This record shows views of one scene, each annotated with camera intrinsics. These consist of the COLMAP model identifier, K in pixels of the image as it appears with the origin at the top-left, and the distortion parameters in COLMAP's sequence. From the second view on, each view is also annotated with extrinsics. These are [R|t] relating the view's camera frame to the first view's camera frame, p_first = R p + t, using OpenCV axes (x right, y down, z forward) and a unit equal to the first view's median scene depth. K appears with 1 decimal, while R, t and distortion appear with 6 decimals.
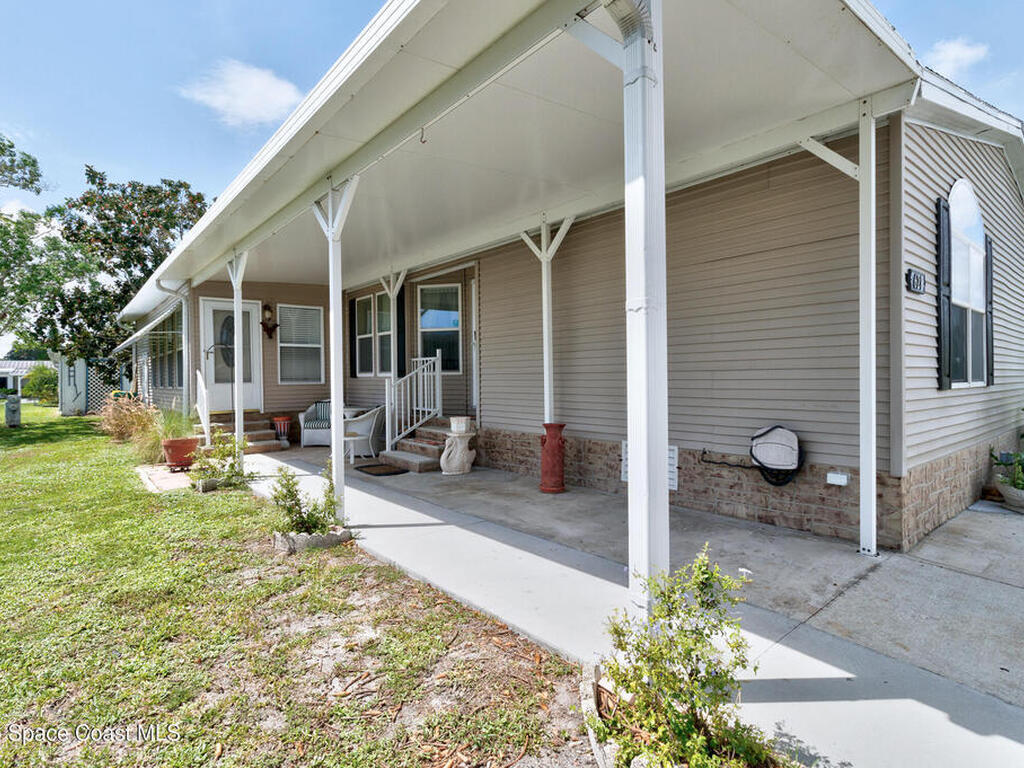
lens RADIAL K [[539.1, 0, 513.4], [0, 539.1, 385.2], [0, 0, 1]] dist [0.001666, 0.001914]
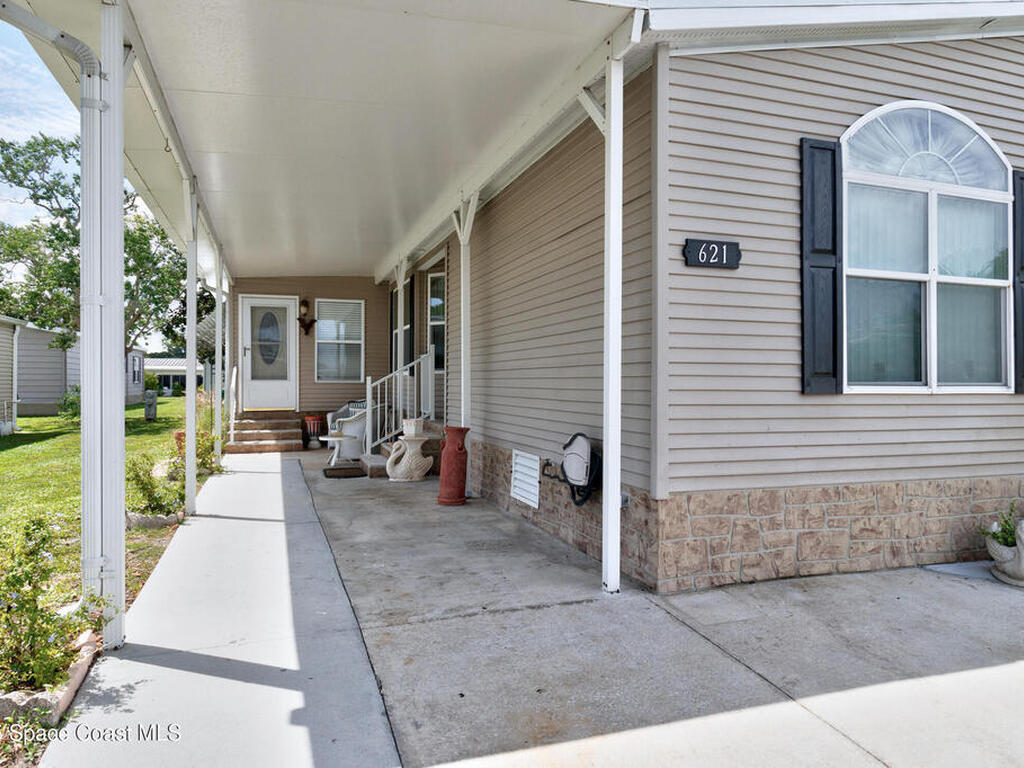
lens RADIAL K [[680.0, 0, 513.1], [0, 680.0, 380.6], [0, 0, 1]] dist [0.008007, 0.001164]
pose [[0.936365, 0.012520, -0.350804, 0.348967], [-0.018001, 0.999762, -0.012366, 0.003895], [0.350566, 0.017894, 0.936367, -0.010032]]
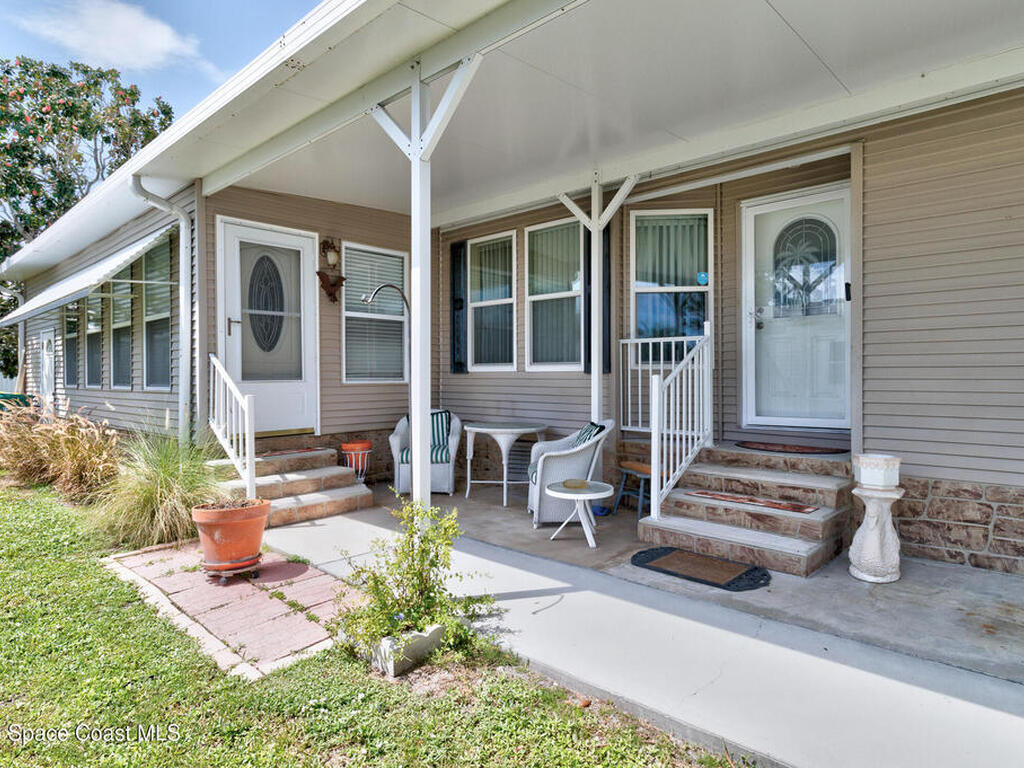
lens RADIAL K [[585.2, 0, 512.3], [0, 585.2, 377.3], [0, 0, 1]] dist [0.004336, 0.001245]
pose [[0.990625, 0.007408, 0.136407, -0.376489], [-0.005711, 0.999901, -0.012825, -0.001409], [-0.136488, 0.011926, 0.990570, 0.403259]]
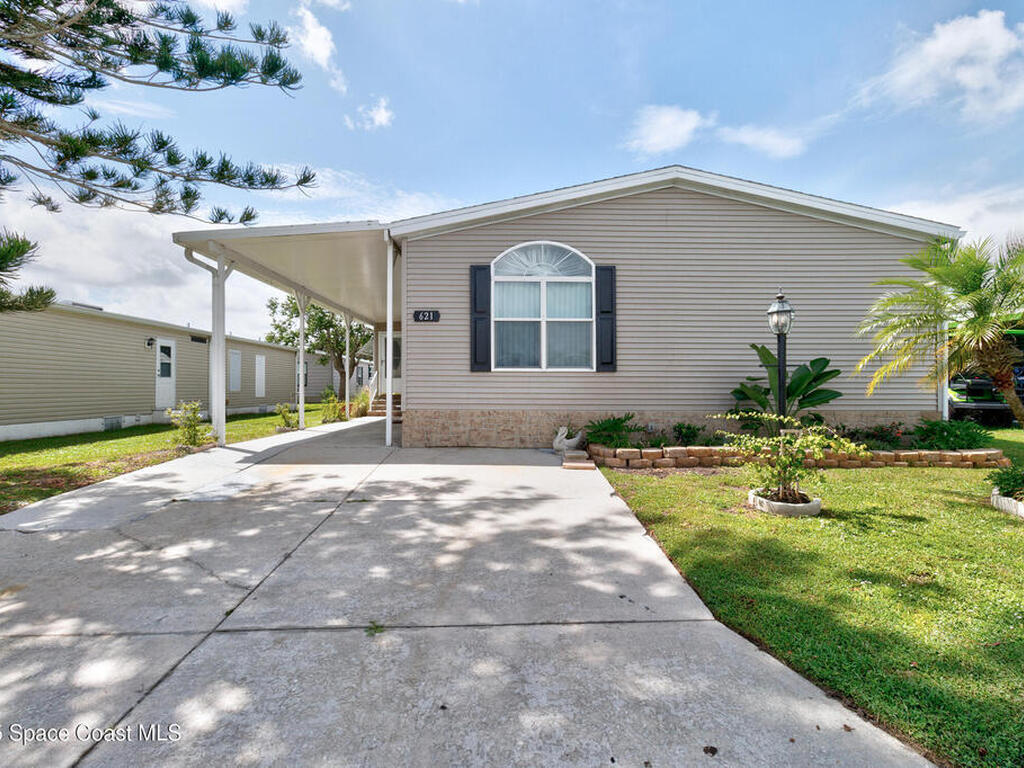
lens RADIAL K [[539.1, 0, 515.7], [0, 539.1, 387.3], [0, 0, 1]] dist [0.001666, 0.001914]
pose [[0.768167, 0.007474, -0.640206, 0.965225], [-0.018567, 0.999771, -0.010607, 0.036353], [0.639981, 0.020034, 0.768130, -0.132392]]
